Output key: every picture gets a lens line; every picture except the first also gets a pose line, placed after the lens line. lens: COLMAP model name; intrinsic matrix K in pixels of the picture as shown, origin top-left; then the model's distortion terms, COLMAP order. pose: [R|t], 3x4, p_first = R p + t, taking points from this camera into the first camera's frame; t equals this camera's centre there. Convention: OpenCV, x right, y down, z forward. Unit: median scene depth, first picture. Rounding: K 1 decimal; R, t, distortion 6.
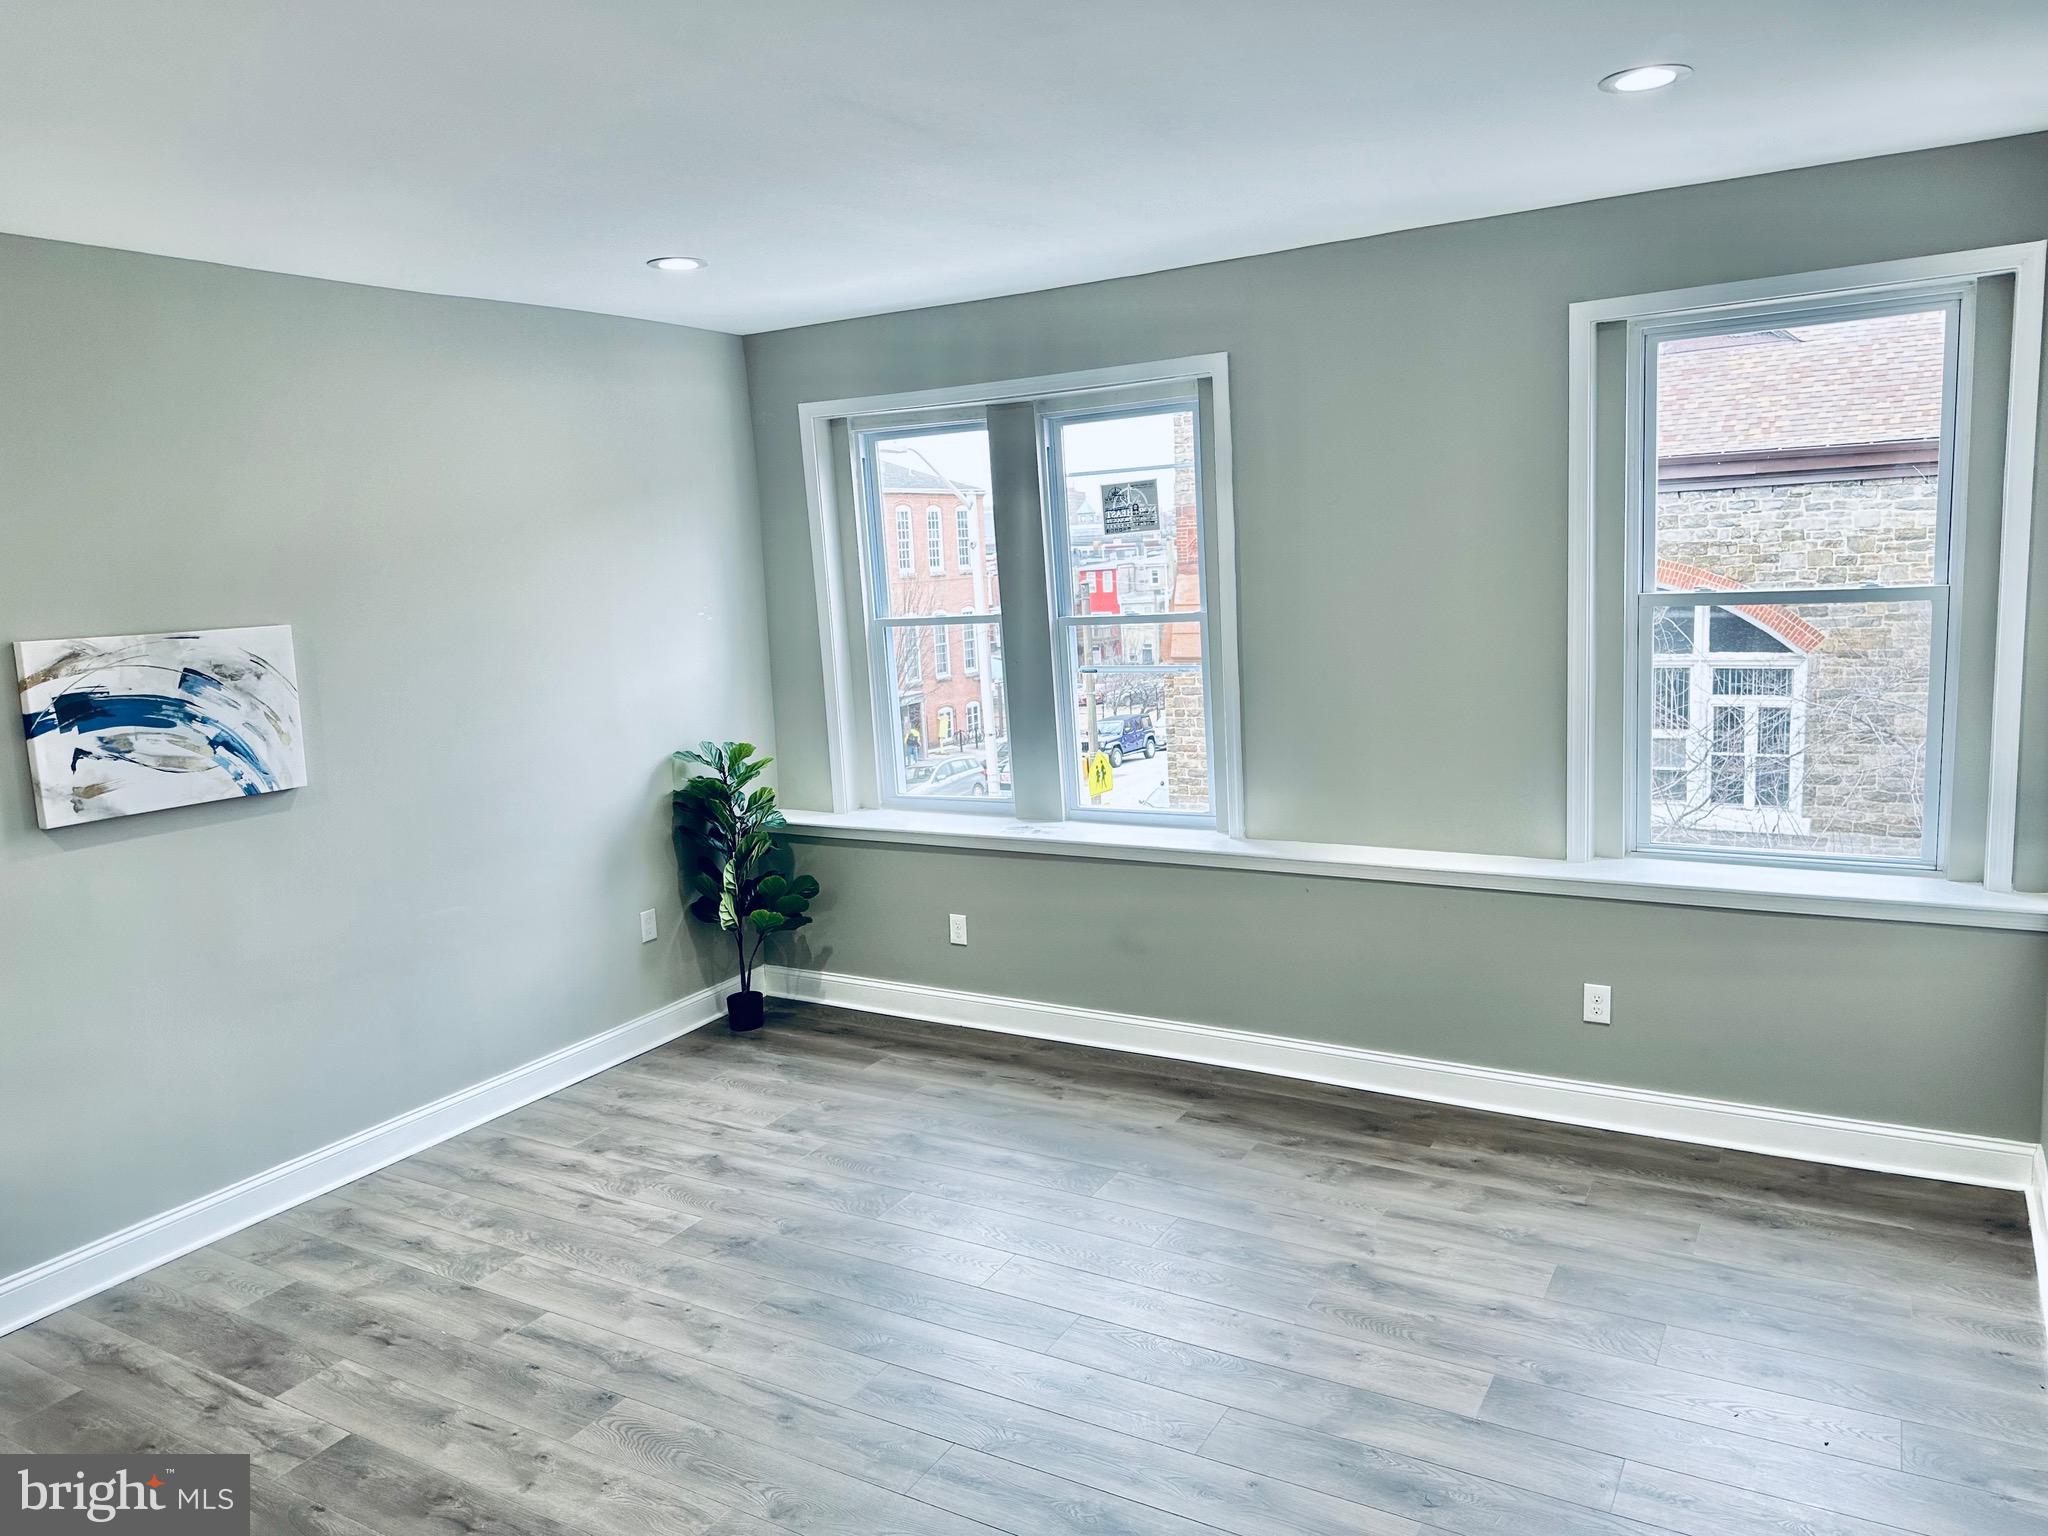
lens RADIAL K [[1438.6, 0, 1030.8], [0, 1438.6, 761.5], [0, 0, 1]] dist [0.079673, -0.102091]
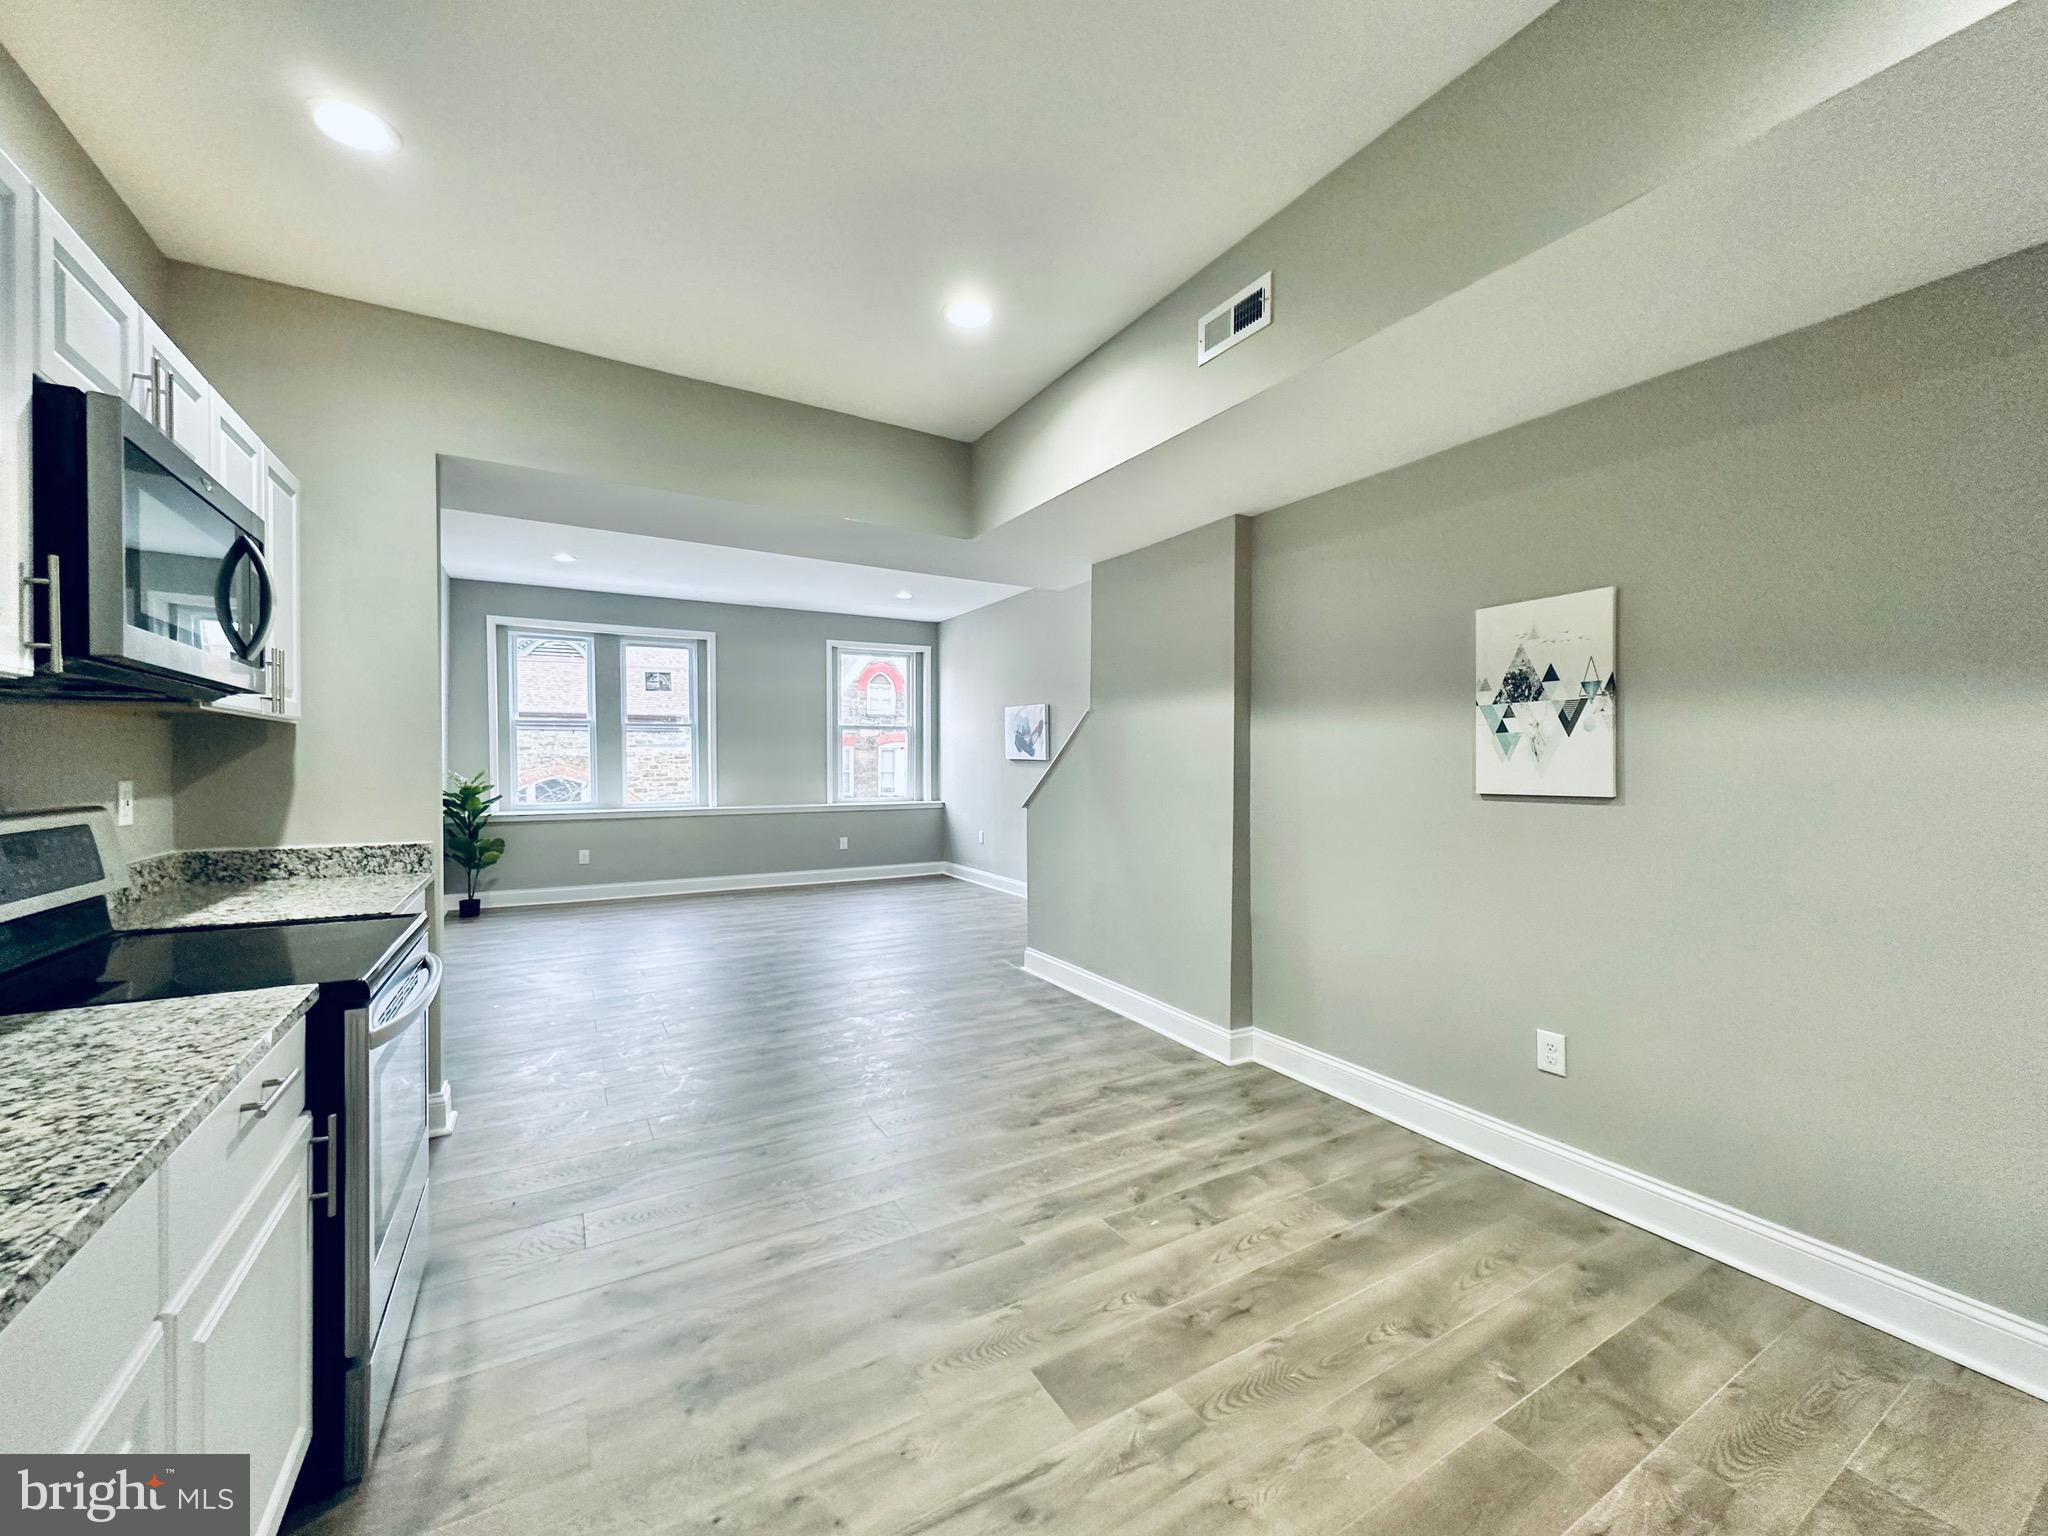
lens RADIAL K [[816.4, 0, 1026.1], [0, 816.4, 772.2], [0, 0, 1]] dist [-0.004330, 0.001396]
pose [[0.479712, 0.038432, 0.876584, -1.053440], [0.107932, 0.988868, -0.102421, 0.239991], [-0.870762, 0.143744, 0.470224, -0.271128]]
